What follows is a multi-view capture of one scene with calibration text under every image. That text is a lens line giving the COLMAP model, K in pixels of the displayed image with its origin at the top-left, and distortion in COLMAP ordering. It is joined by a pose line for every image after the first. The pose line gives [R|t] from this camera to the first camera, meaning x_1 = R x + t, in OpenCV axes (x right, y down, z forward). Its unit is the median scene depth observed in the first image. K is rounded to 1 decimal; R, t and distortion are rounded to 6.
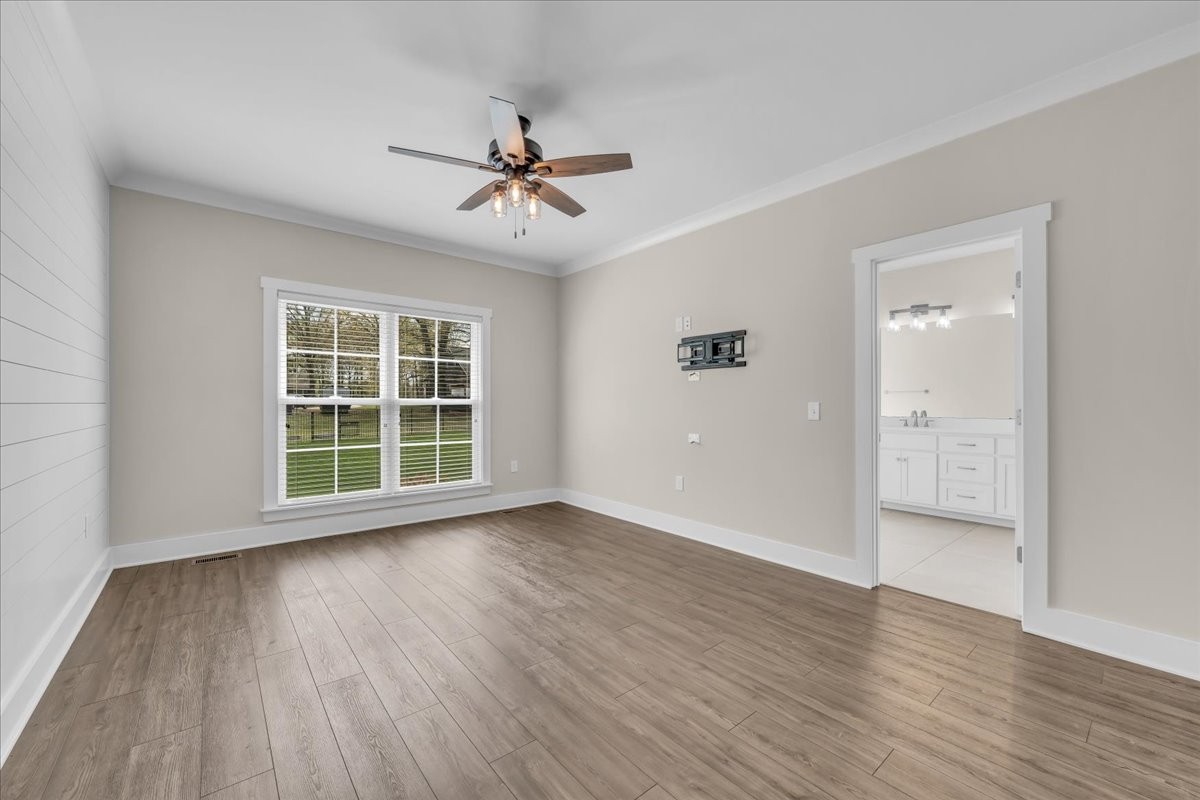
lens RADIAL K [[472.0, 0, 599.4], [0, 472.0, 404.4], [0, 0, 1]] dist [0.000250, 0.000066]
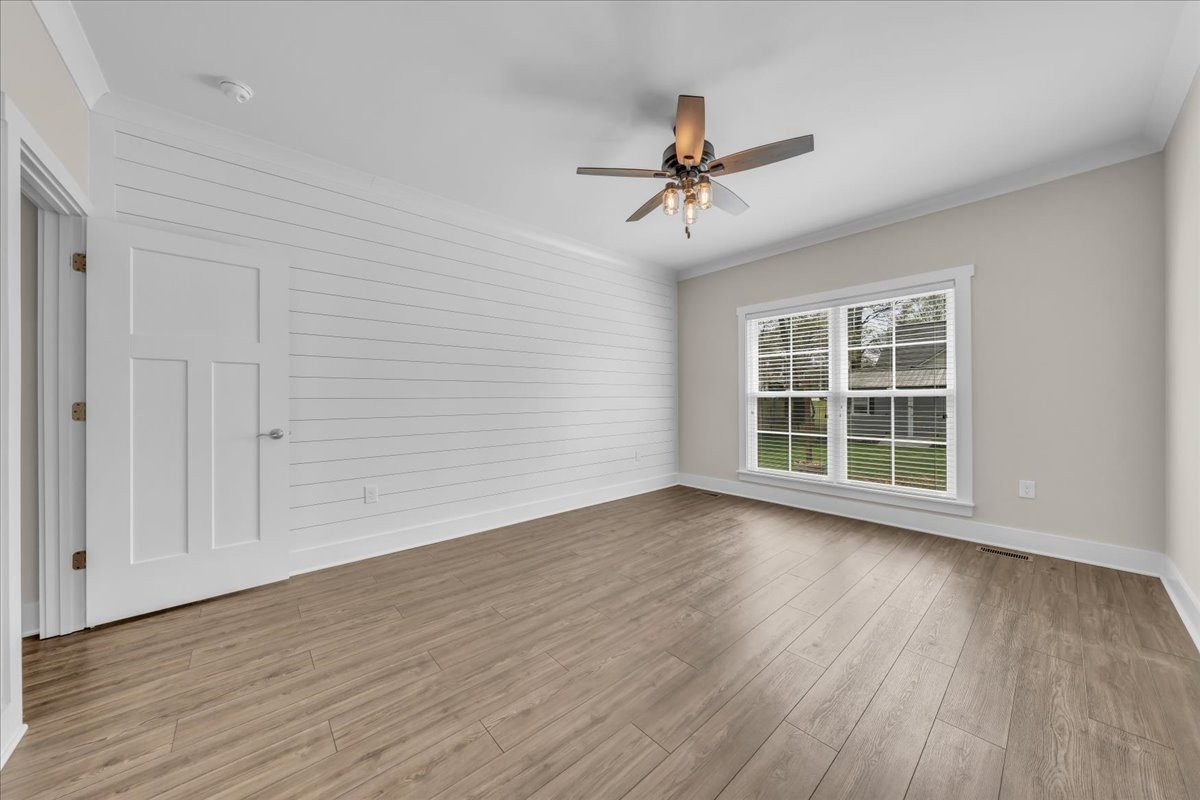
lens RADIAL K [[409.4, 0, 600.6], [0, 409.4, 396.9], [0, 0, 1]] dist [-0.002621, -0.000086]
pose [[0.035870, -0.006834, -0.999333, 0.460032], [0.005302, 0.999964, -0.006648, 0.004761], [0.999342, -0.005060, 0.035905, 0.489323]]
